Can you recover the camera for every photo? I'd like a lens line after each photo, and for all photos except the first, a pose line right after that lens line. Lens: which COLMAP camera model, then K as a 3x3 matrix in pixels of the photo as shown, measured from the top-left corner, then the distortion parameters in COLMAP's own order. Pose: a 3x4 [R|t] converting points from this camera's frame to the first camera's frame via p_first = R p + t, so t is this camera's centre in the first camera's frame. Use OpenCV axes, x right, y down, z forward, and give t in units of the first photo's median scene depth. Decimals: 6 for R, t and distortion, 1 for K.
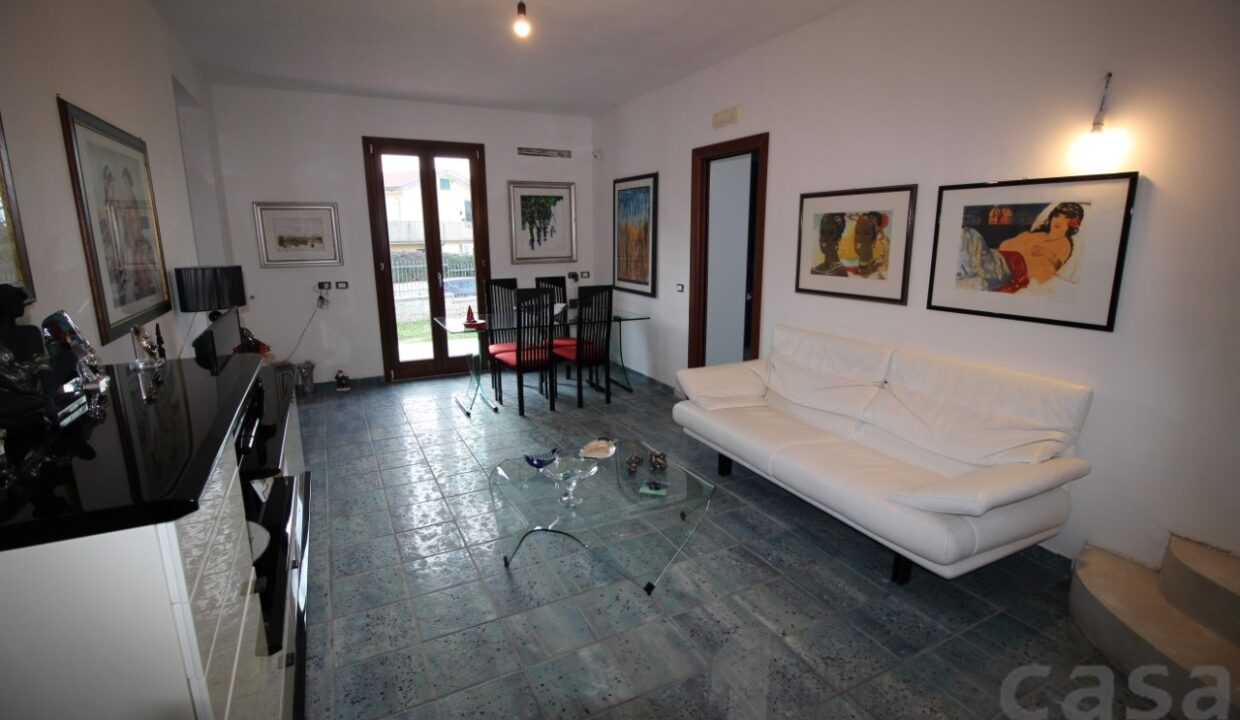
lens RADIAL K [[578.1, 0, 622.8], [0, 578.1, 355.6], [0, 0, 1]] dist [-0.021207, -0.002266]
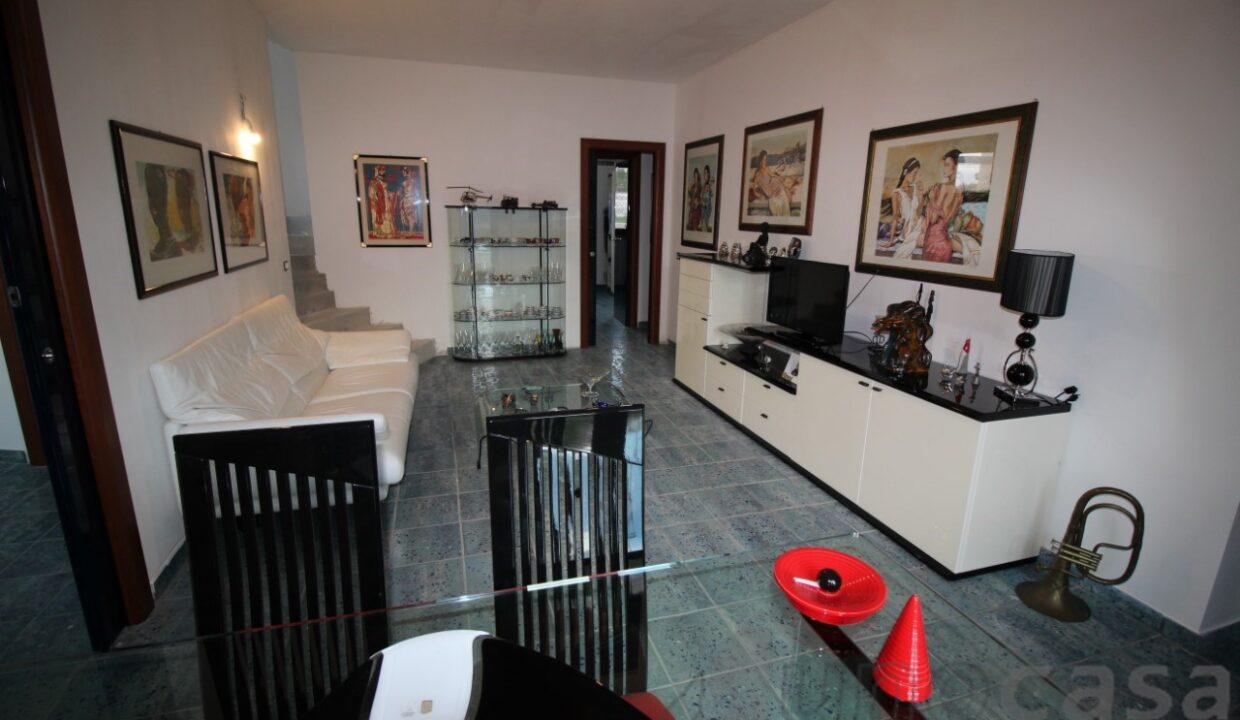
lens RADIAL K [[578.1, 0, 630.6], [0, 578.1, 355.6], [0, 0, 1]] dist [-0.021207, -0.002266]
pose [[-0.988263, -0.049852, 0.144400, -0.310552], [0.017484, 0.902131, 0.431107, -0.353965], [-0.151759, 0.428572, -0.890671, 1.759177]]
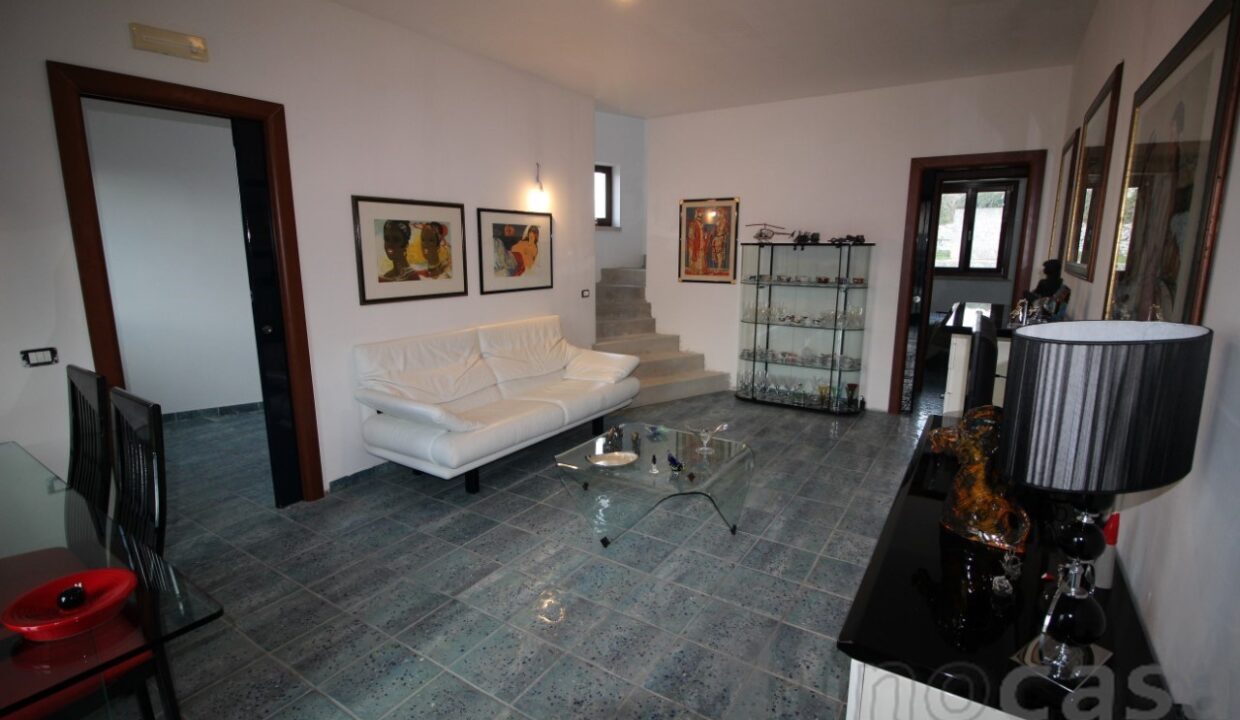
lens RADIAL K [[578.1, 0, 619.9], [0, 578.1, 358.8], [0, 0, 1]] dist [-0.021207, -0.002266]
pose [[-0.504254, -0.157152, 0.849135, -0.819836], [0.180133, 0.942529, 0.281408, -0.256140], [-0.844559, 0.294859, -0.446966, 1.320273]]
